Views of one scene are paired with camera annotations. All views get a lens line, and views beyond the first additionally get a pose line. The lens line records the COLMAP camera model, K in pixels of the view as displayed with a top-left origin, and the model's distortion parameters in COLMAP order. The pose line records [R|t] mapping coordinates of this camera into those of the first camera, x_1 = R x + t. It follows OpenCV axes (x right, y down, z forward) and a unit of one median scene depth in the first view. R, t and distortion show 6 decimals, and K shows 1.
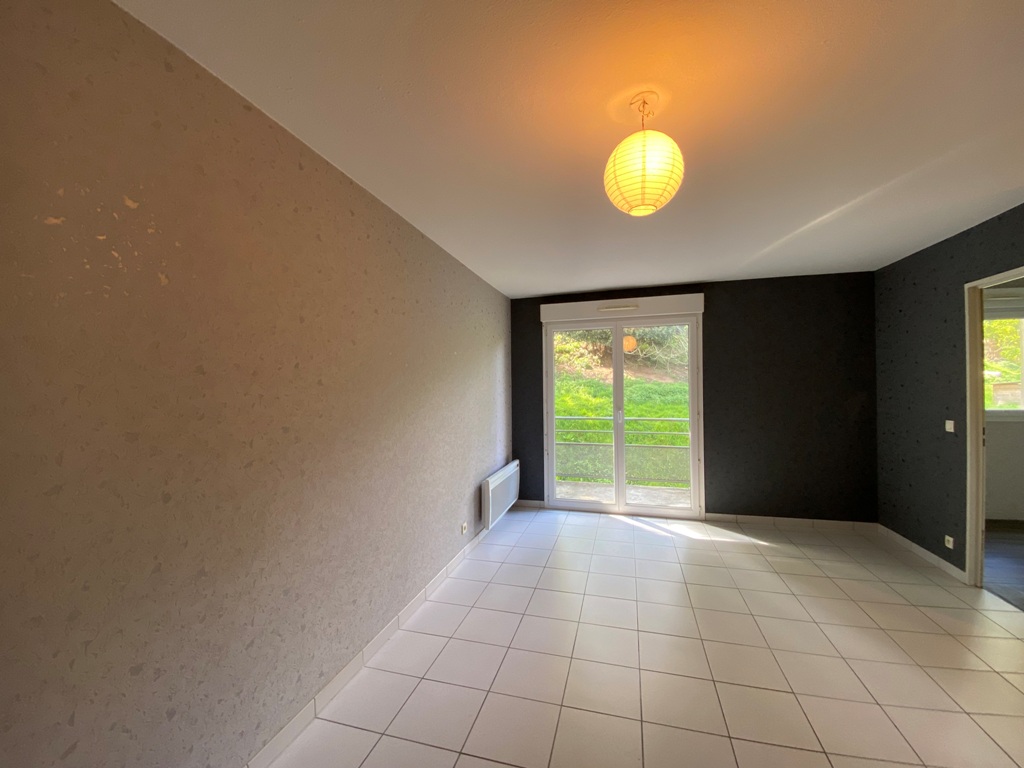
lens RADIAL K [[417.1, 0, 511.0], [0, 417.1, 384.4], [0, 0, 1]] dist [0.003345, -0.000710]
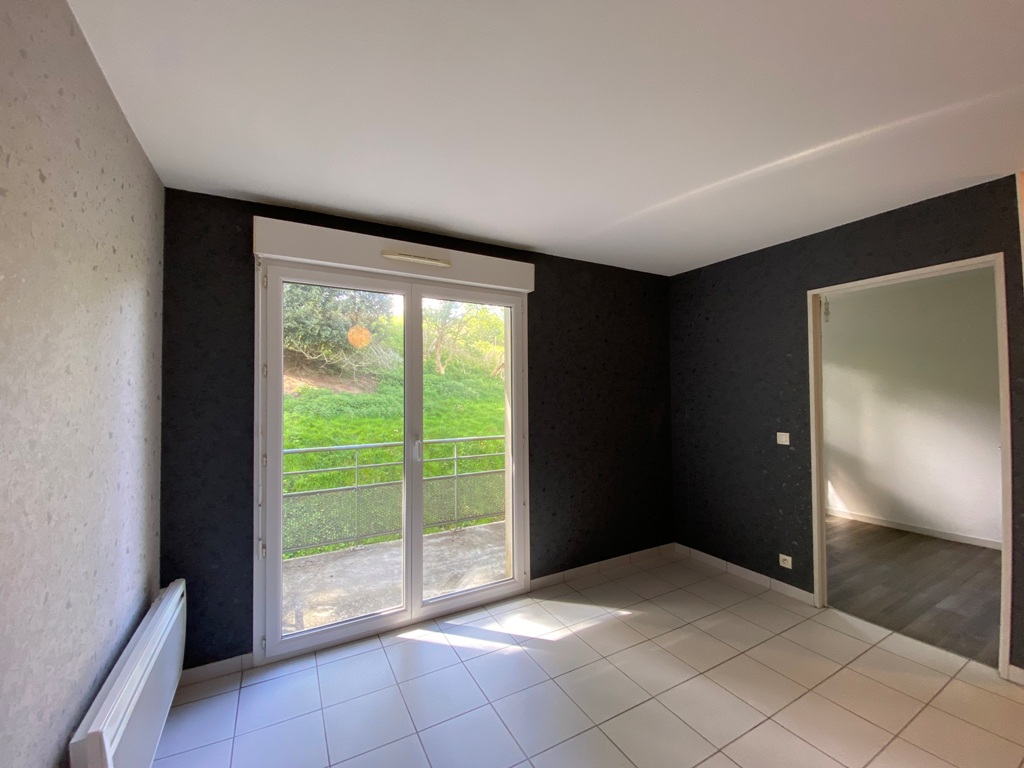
lens RADIAL K [[417.1, 0, 517.8], [0, 417.1, 384.7], [0, 0, 1]] dist [0.003345, -0.000710]
pose [[0.712693, 0.020878, 0.701165, -0.039404], [-0.002493, 0.999626, -0.027231, 0.002438], [-0.701472, 0.017660, 0.712478, 0.493014]]
